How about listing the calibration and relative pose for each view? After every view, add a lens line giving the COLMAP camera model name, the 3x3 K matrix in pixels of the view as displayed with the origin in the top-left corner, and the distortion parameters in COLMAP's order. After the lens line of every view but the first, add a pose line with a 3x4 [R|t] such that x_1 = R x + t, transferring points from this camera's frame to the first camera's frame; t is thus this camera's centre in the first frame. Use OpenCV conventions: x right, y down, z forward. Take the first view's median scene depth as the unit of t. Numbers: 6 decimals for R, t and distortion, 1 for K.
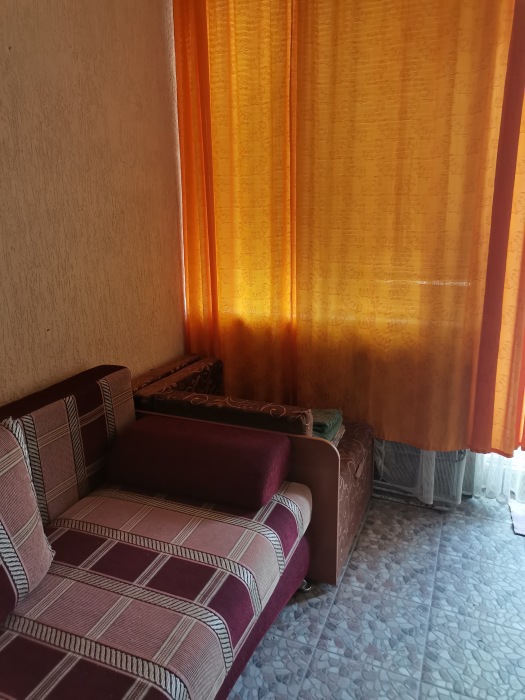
lens RADIAL K [[526.7, 0, 258.4], [0, 526.7, 349.1], [0, 0, 1]] dist [0.027222, 0.000373]
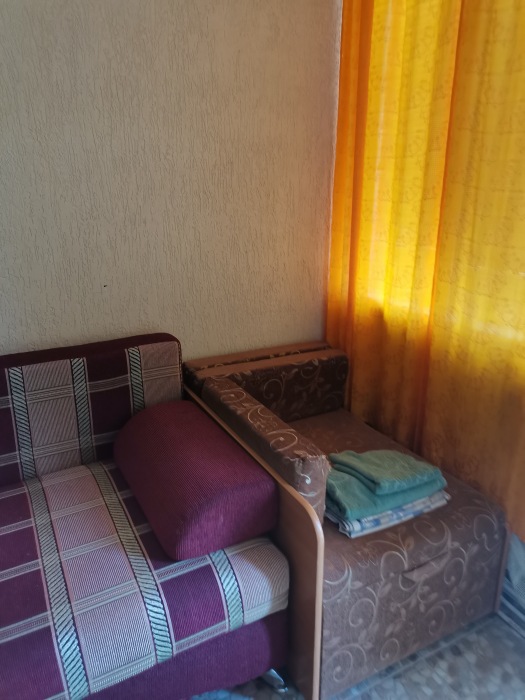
lens RADIAL K [[526.7, 0, 259.1], [0, 526.7, 346.6], [0, 0, 1]] dist [0.027222, 0.000373]
pose [[0.775126, 0.210988, -0.595537, 0.357977], [-0.172389, 0.977455, 0.121921, -0.080638], [0.607834, 0.008159, 0.794022, 0.353052]]
